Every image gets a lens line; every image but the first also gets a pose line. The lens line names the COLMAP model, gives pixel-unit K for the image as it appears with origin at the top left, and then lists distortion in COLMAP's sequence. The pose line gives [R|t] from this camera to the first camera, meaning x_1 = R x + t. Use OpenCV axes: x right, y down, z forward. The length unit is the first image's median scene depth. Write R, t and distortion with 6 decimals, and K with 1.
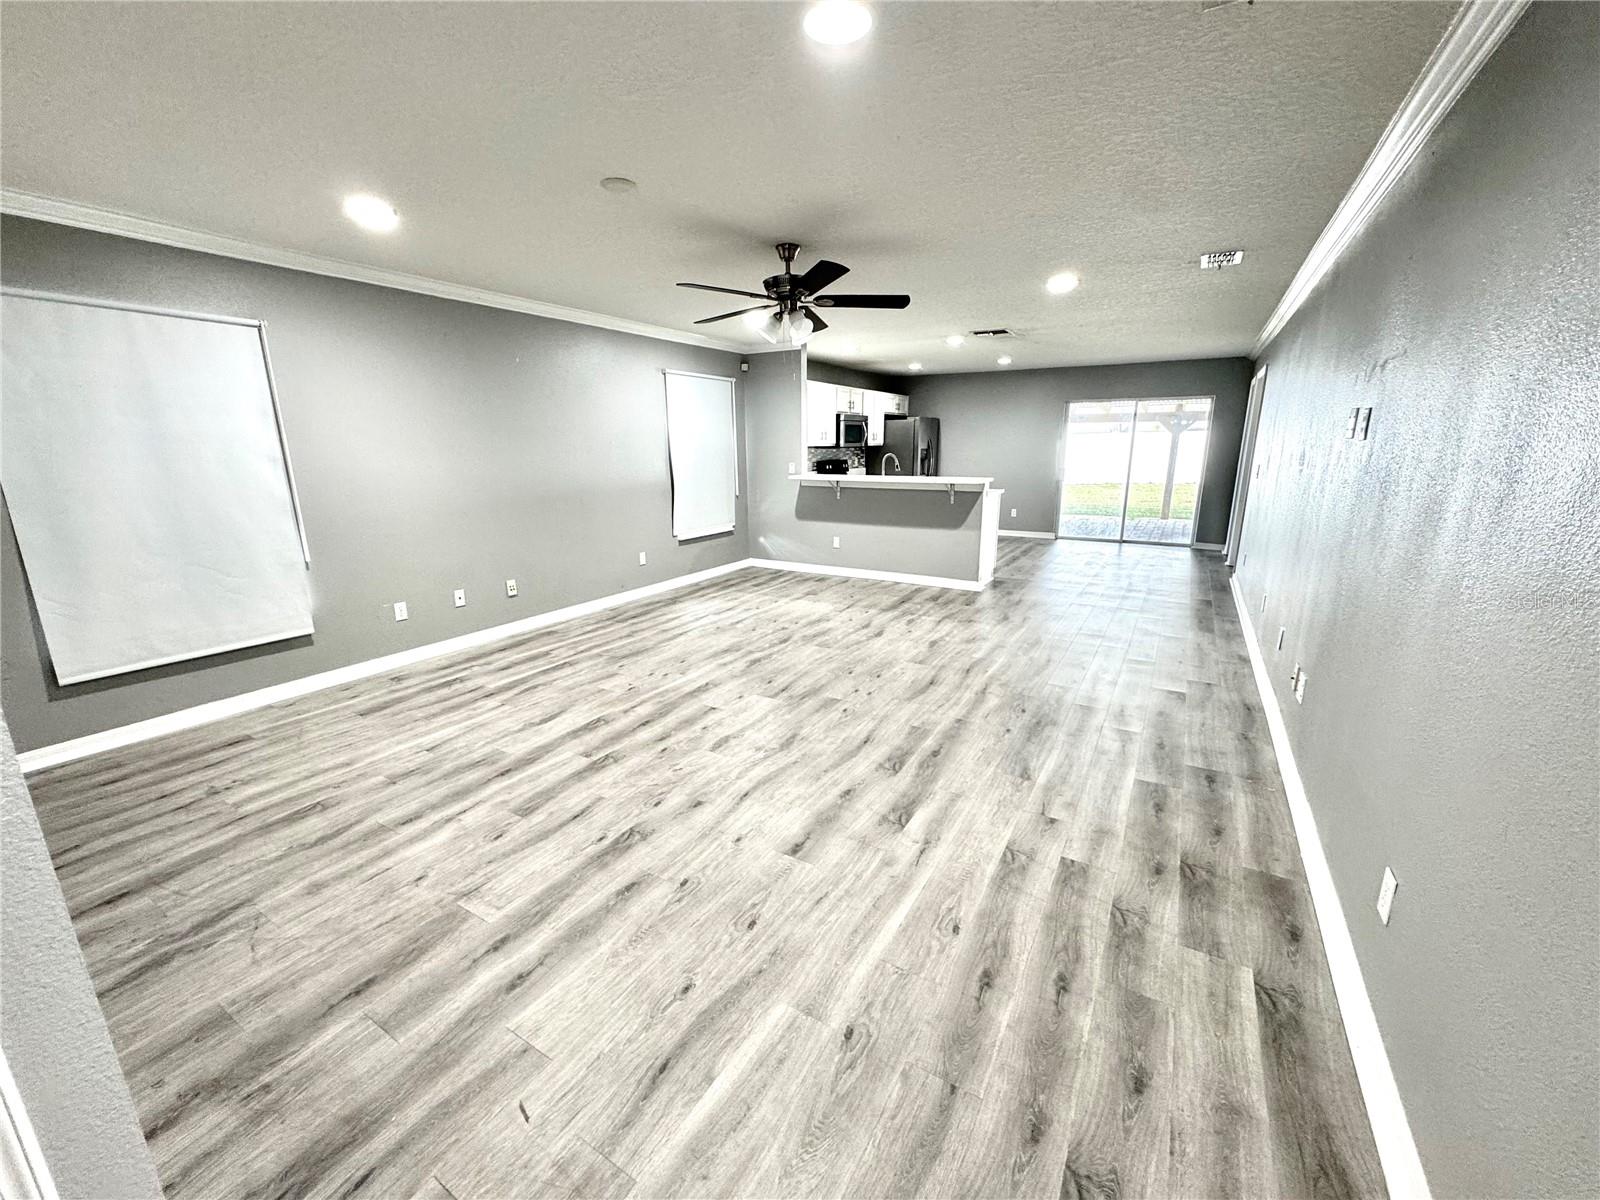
lens RADIAL K [[636.0, 0, 802.7], [0, 636.0, 600.3], [0, 0, 1]] dist [-0.005957, 0.000794]
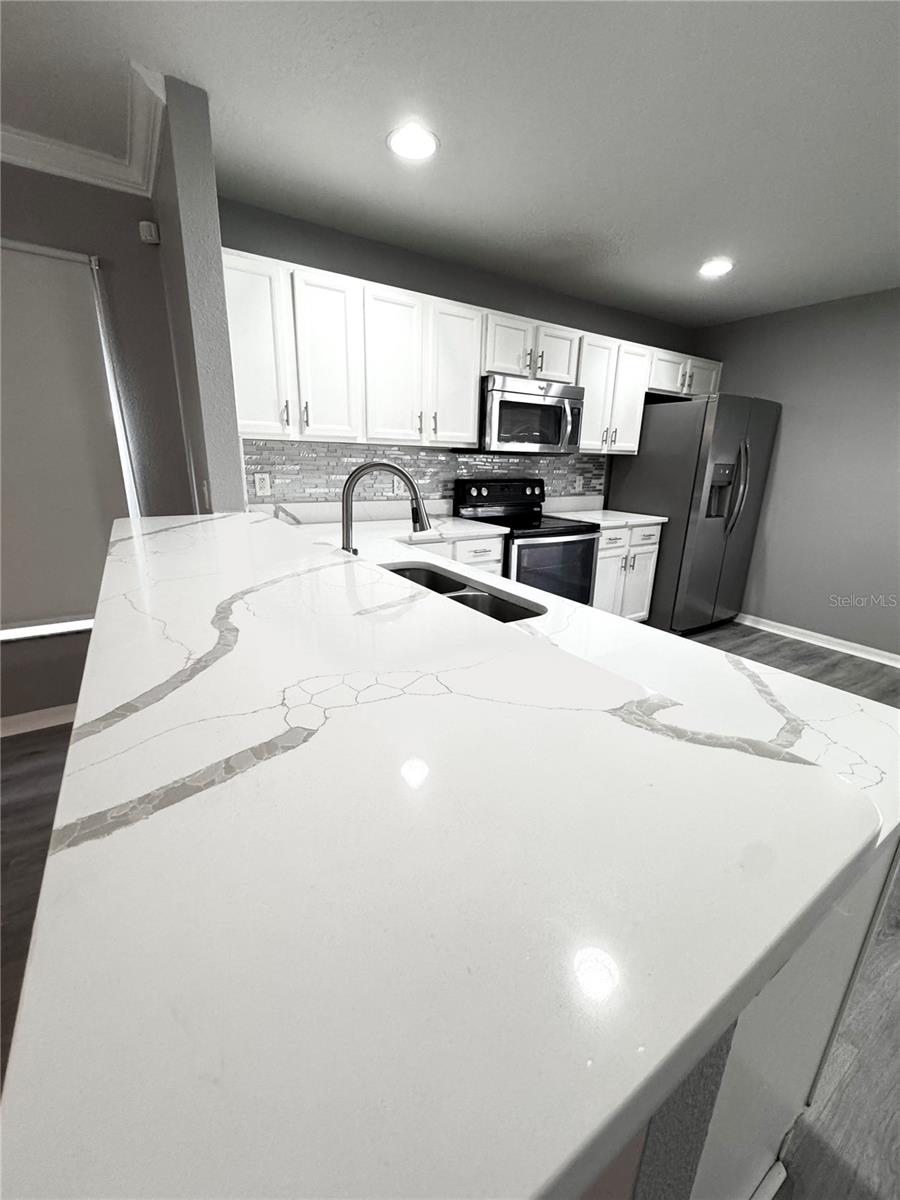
lens RADIAL K [[477.0, 0, 445.5], [0, 477.0, 601.2], [0, 0, 1]] dist [-0.005957, 0.000794]
pose [[0.896229, 0.154585, -0.415784, 0.195795], [-0.136743, 0.987946, 0.072557, -0.155535], [0.421989, -0.008172, 0.906564, 0.679174]]
